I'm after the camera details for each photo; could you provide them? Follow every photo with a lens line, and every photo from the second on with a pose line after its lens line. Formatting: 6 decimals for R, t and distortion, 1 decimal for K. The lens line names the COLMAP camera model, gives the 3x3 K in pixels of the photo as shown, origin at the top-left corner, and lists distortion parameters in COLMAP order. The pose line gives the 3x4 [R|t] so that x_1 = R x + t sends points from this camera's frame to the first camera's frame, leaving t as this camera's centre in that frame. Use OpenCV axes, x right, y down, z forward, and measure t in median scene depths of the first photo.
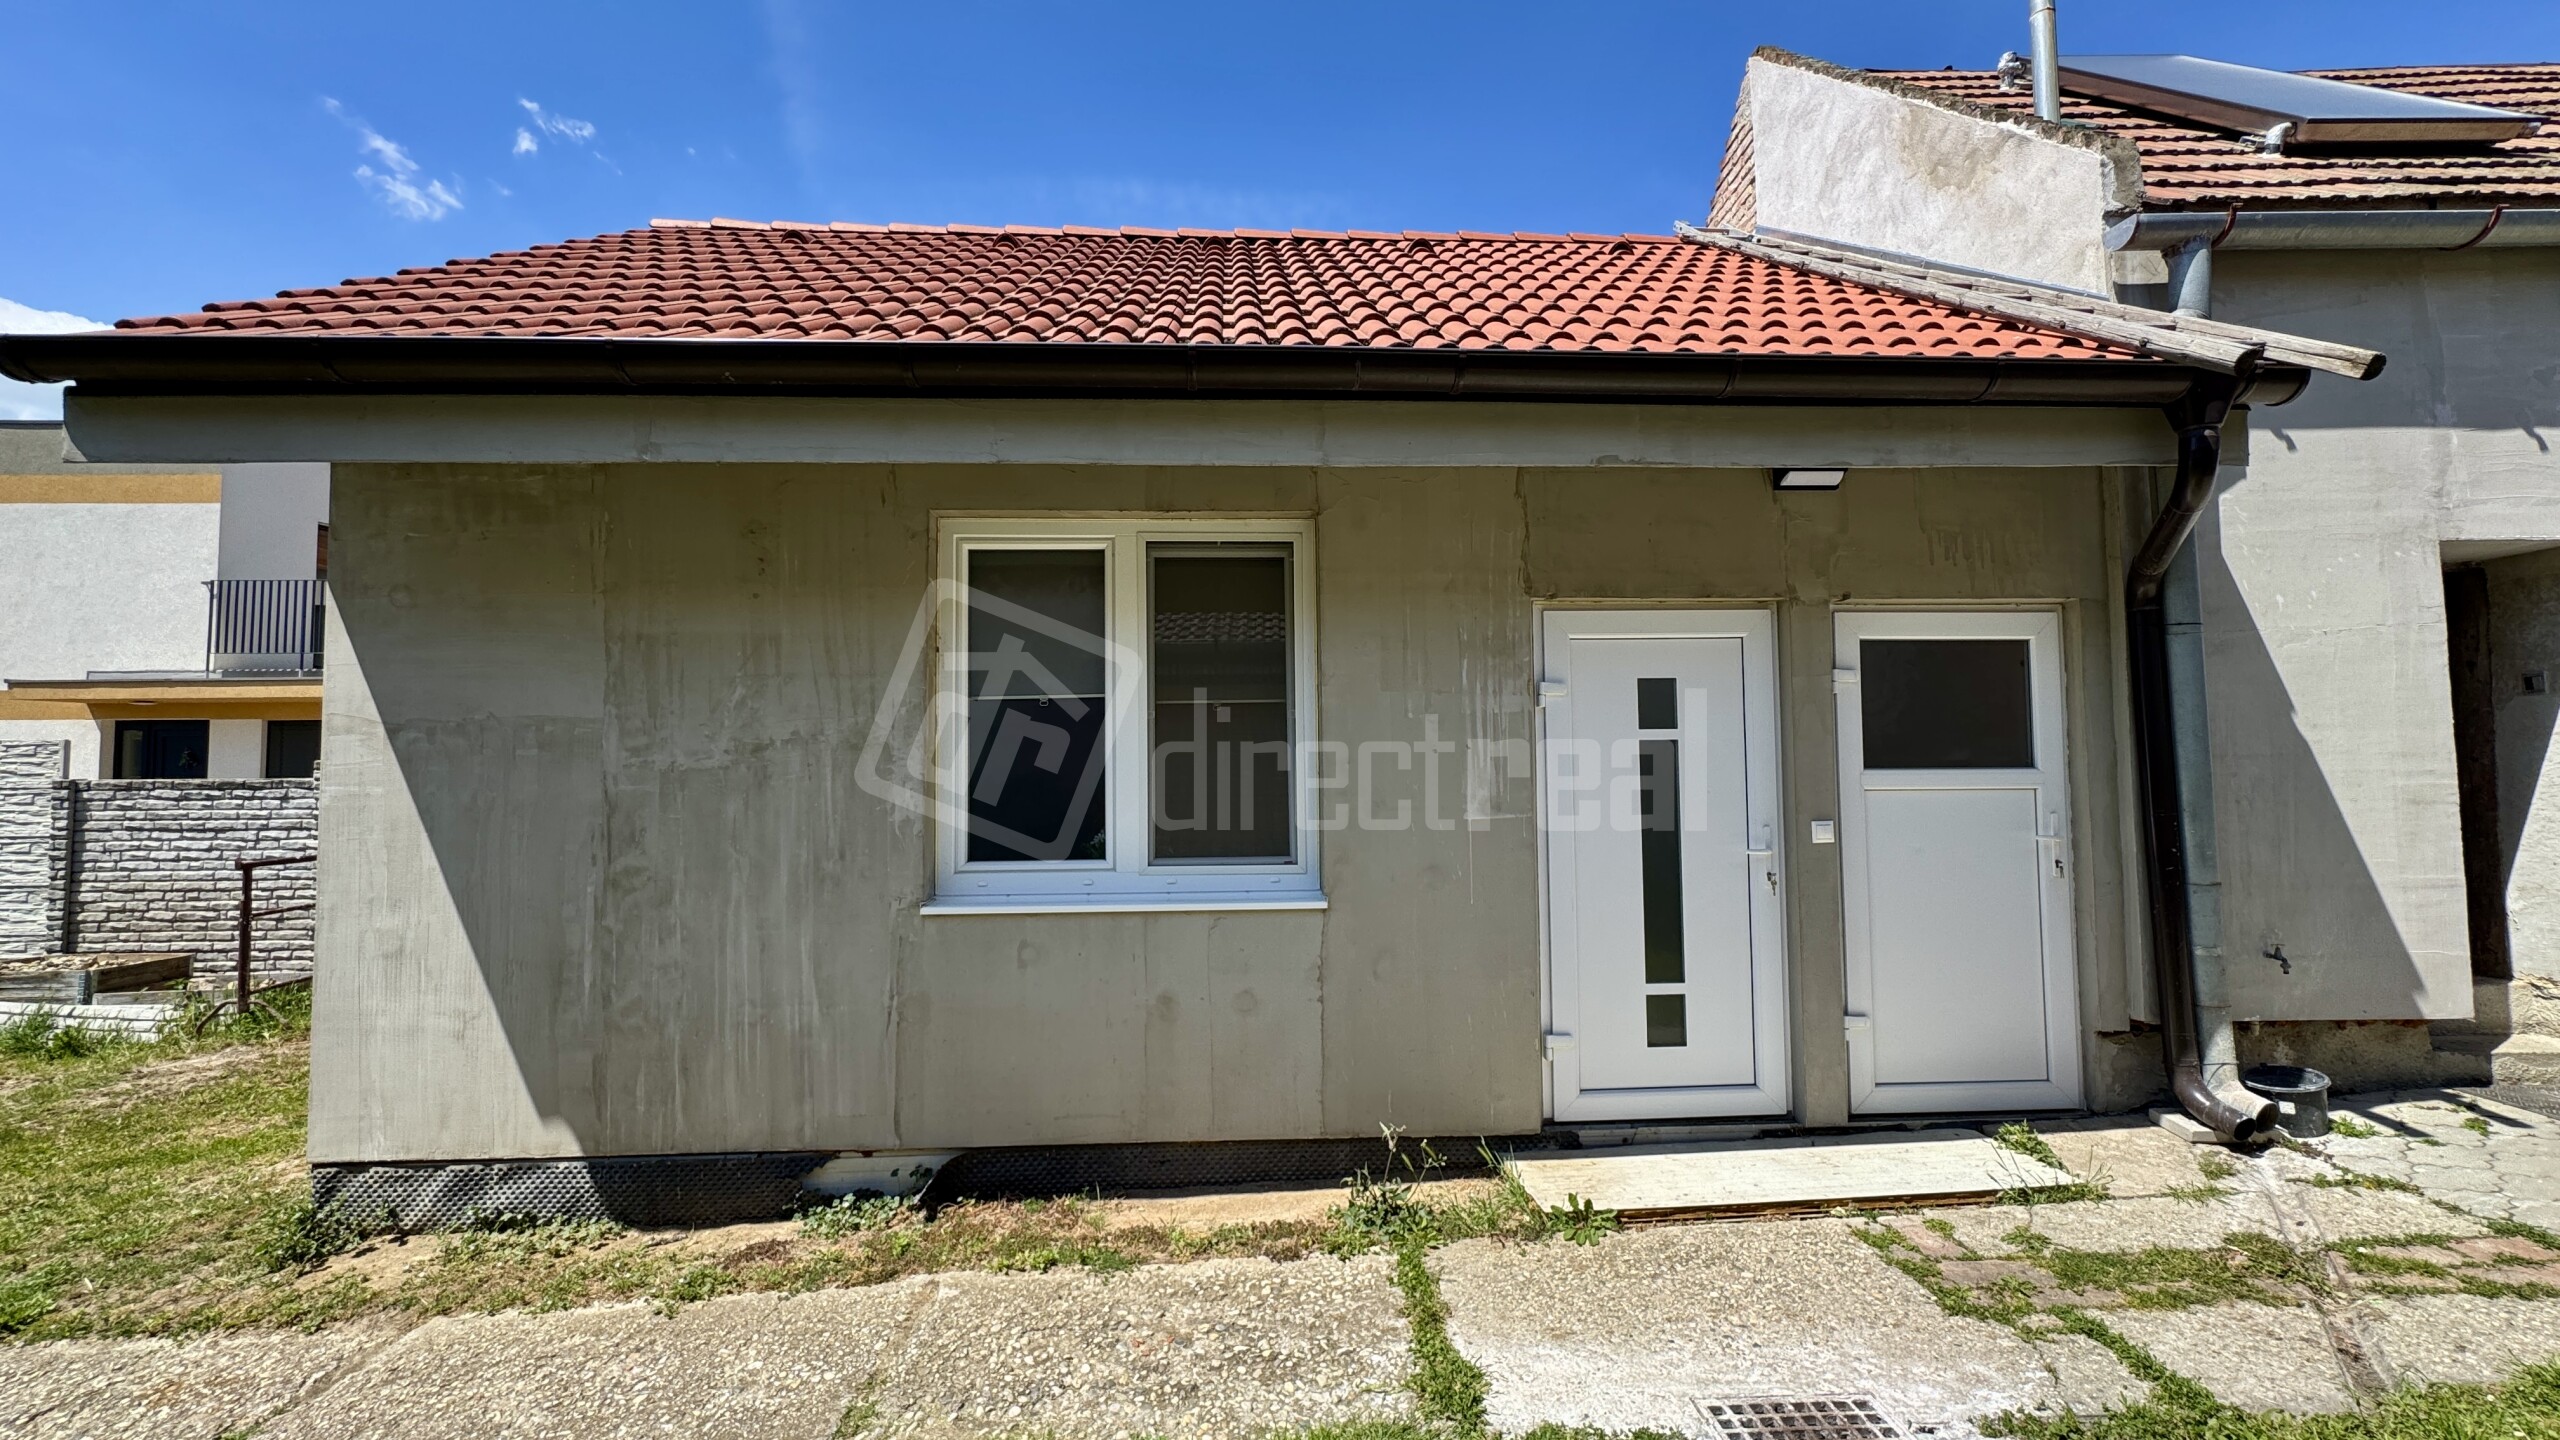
lens RADIAL K [[1034.0, 0, 1279.9], [0, 1034.0, 735.7], [0, 0, 1]] dist [-0.001822, -0.001110]
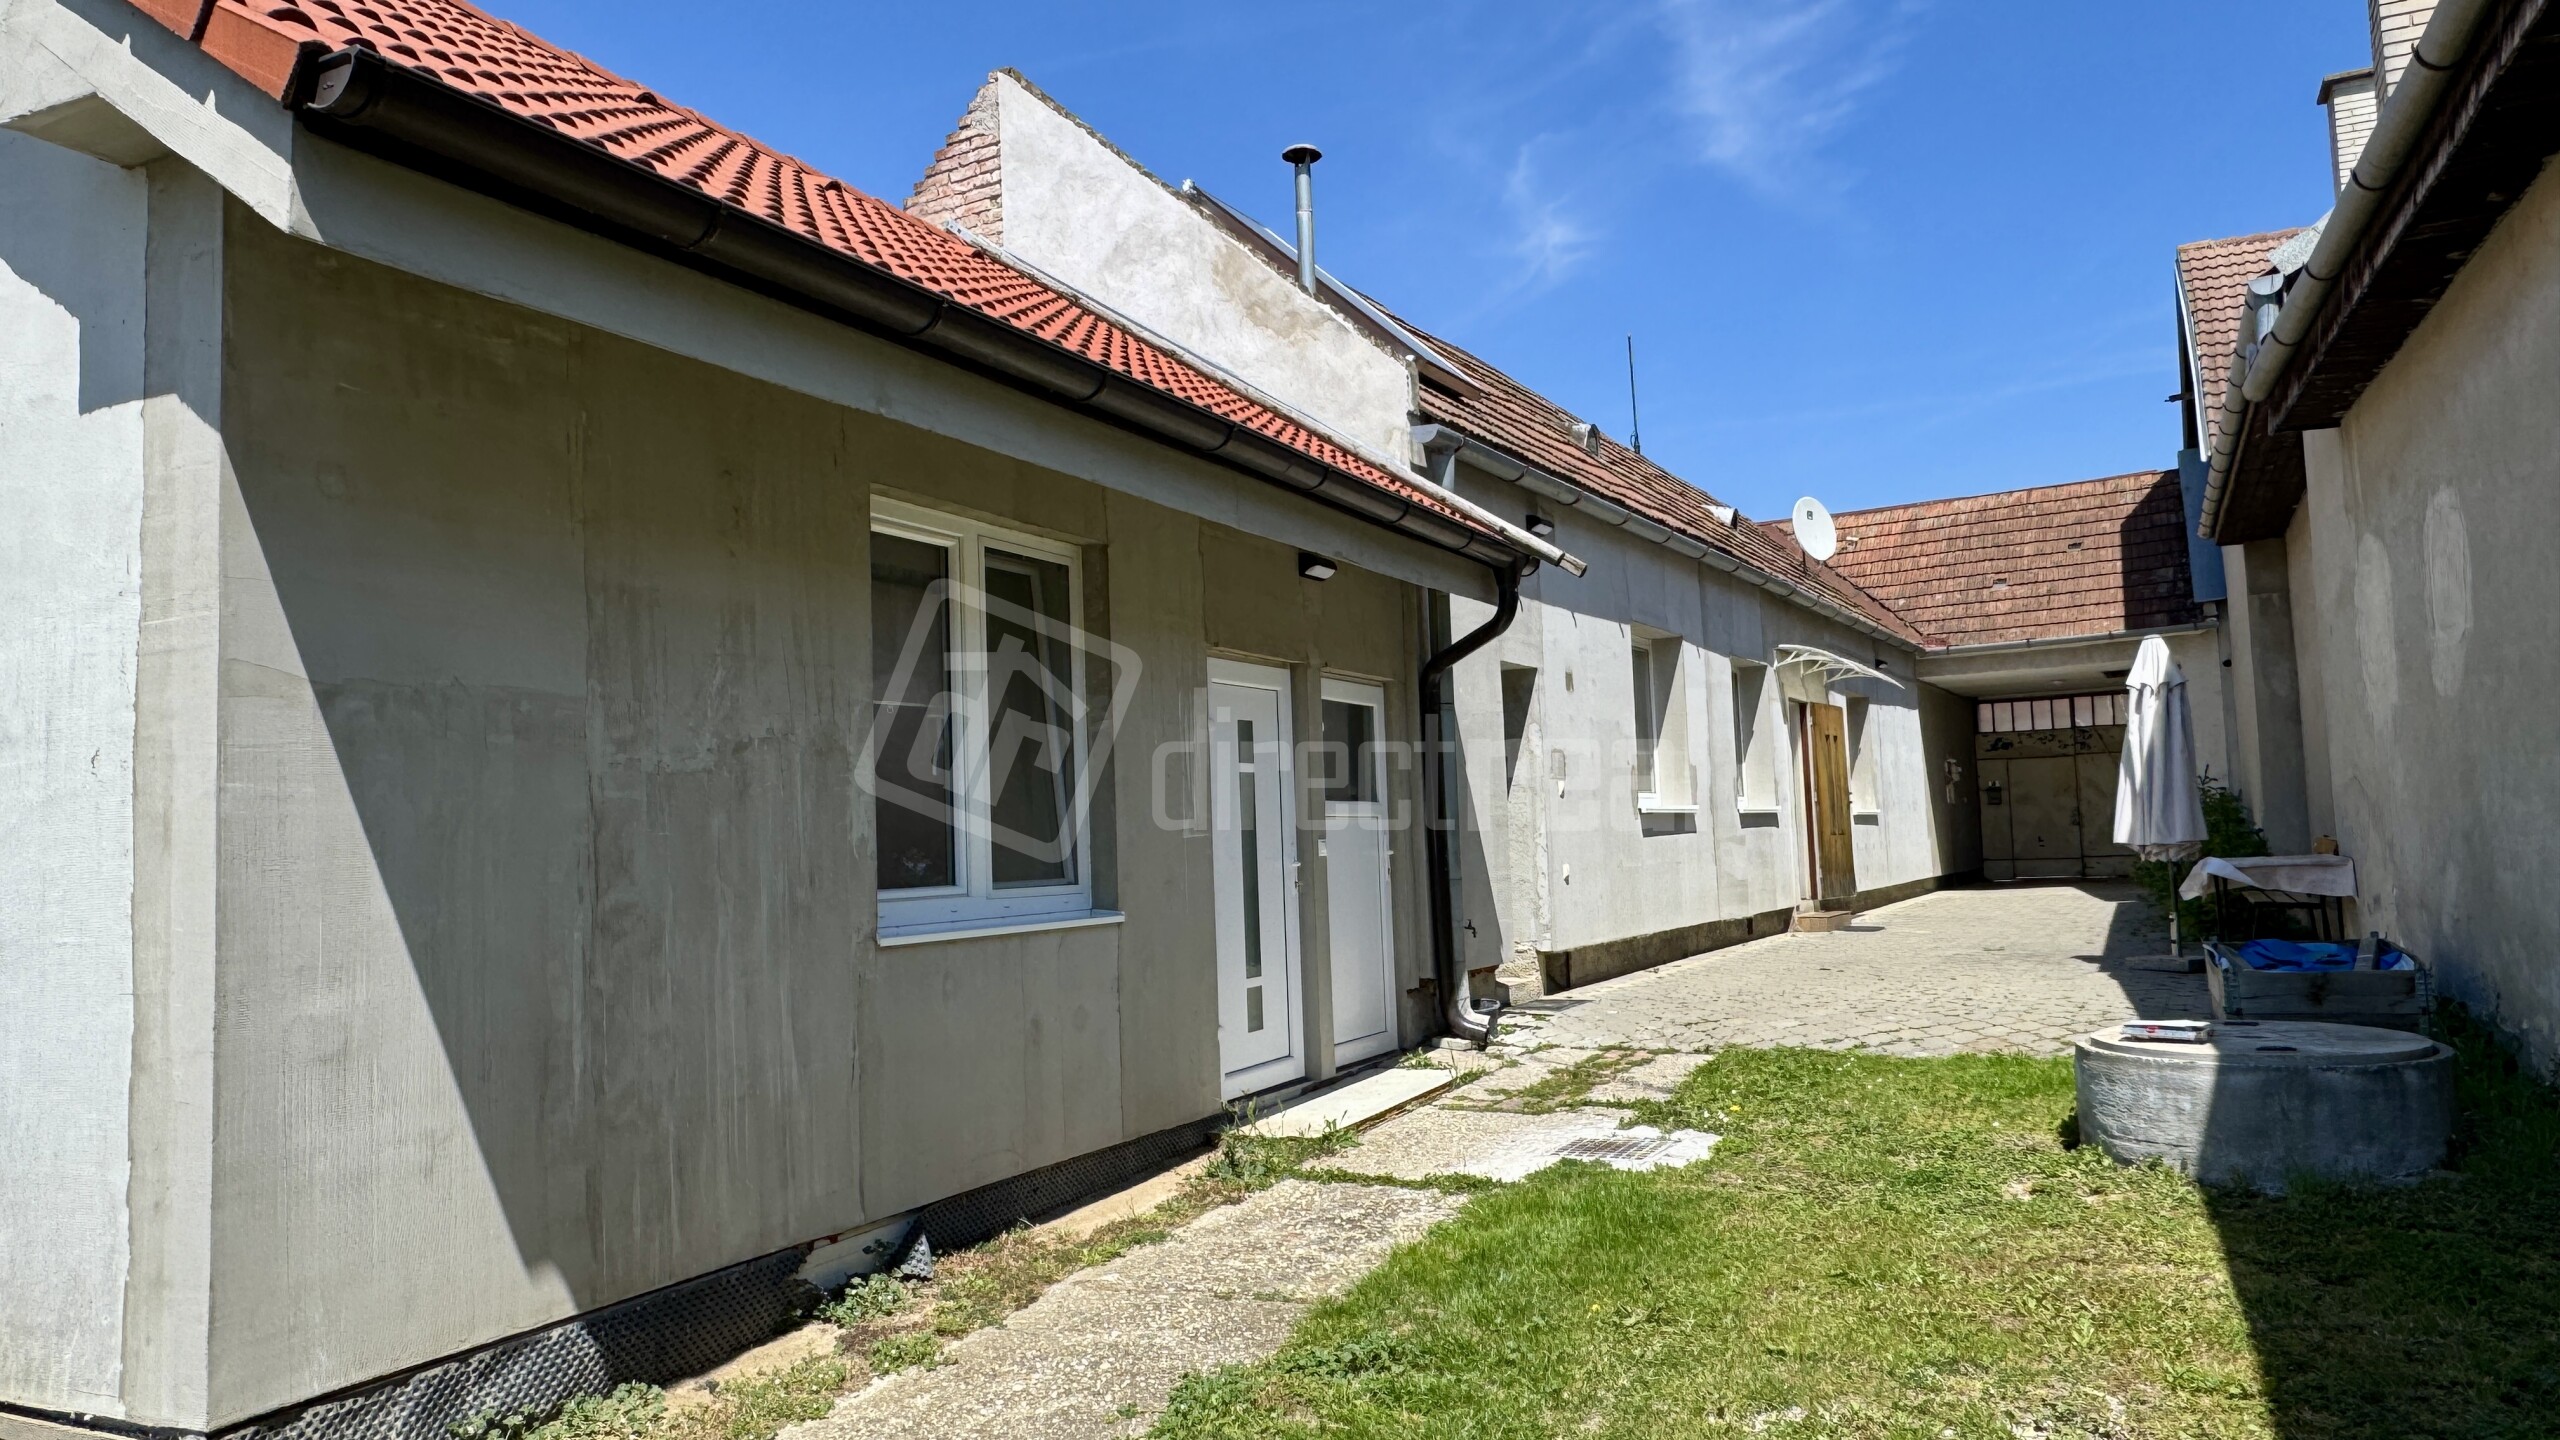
lens RADIAL K [[1783.3, 0, 1323.0], [0, 1783.3, 711.6], [0, 0, 1]] dist [-0.018967, 0.009535]
pose [[0.462374, 0.058862, 0.884729, -1.497696], [-0.004363, 0.997933, -0.064113, 0.069575], [-0.886674, 0.025784, 0.461675, -0.023055]]
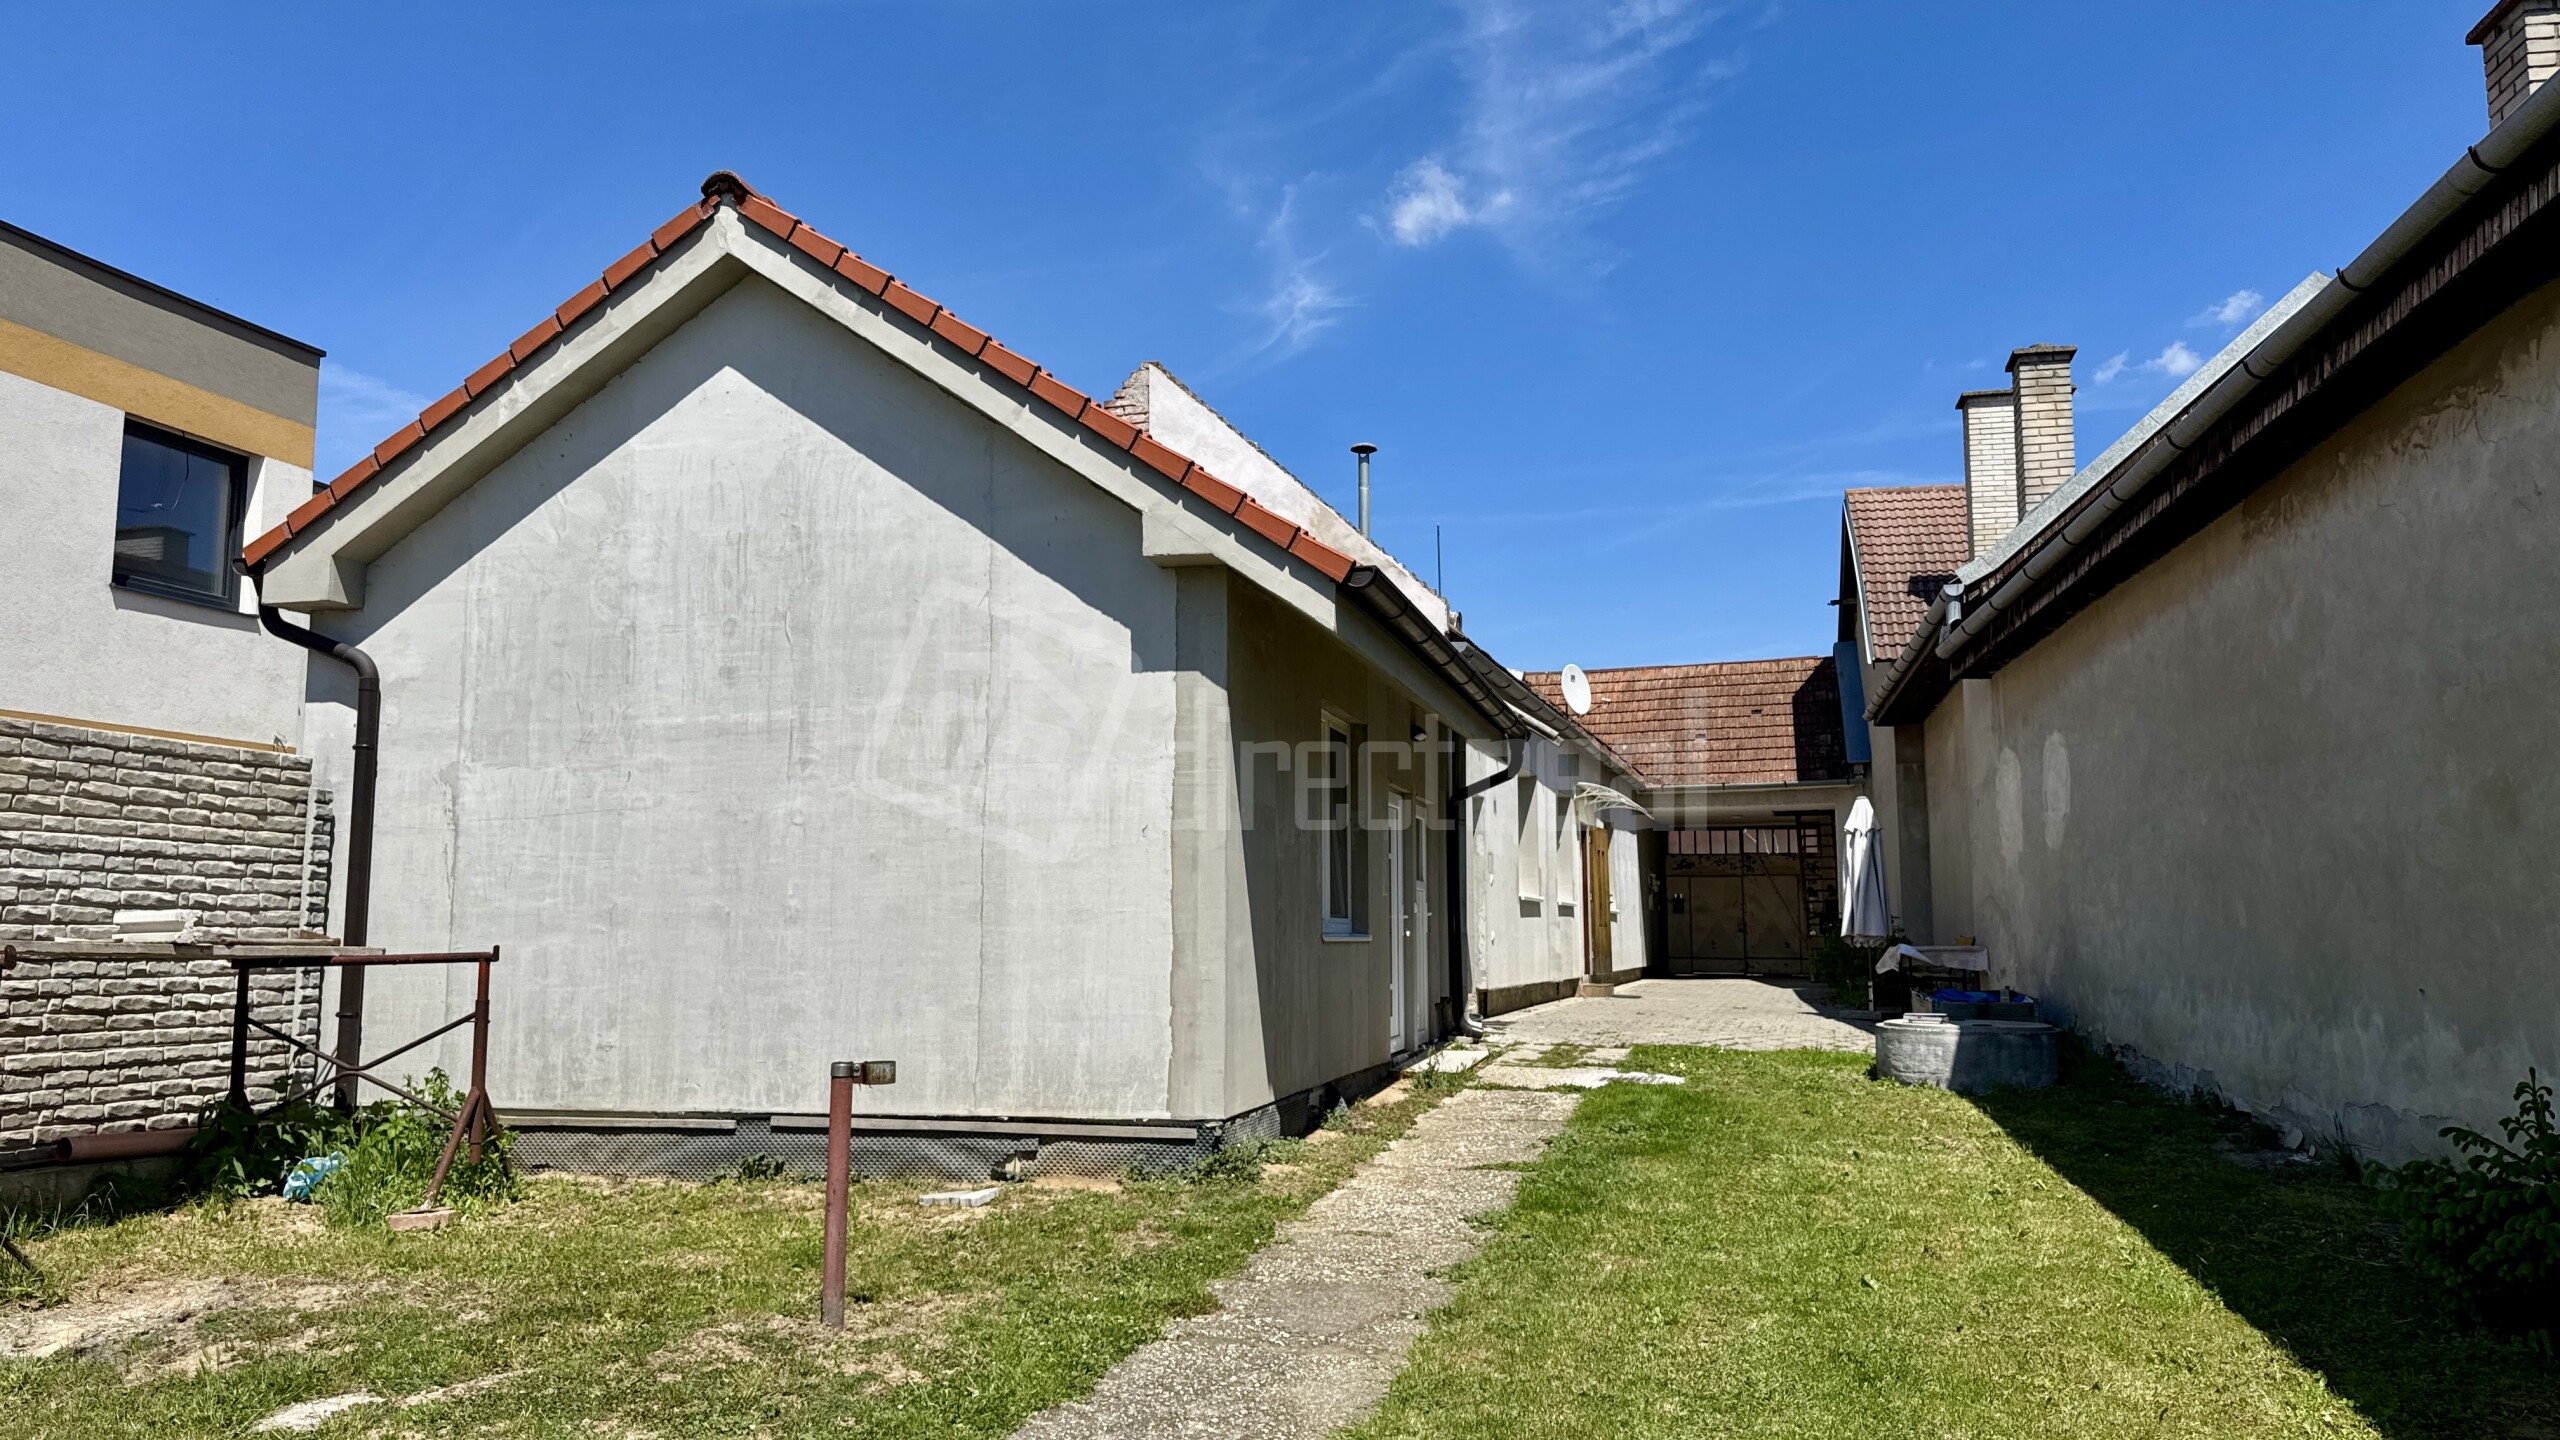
lens RADIAL K [[1783.3, 0, 1273.3], [0, 1783.3, 721.6], [0, 0, 1]] dist [-0.018967, 0.009535]
pose [[0.291392, 0.124836, 0.948423, -3.090336], [-0.046995, 0.992119, -0.116149, 0.156569], [-0.955449, -0.010727, 0.294962, 0.235741]]
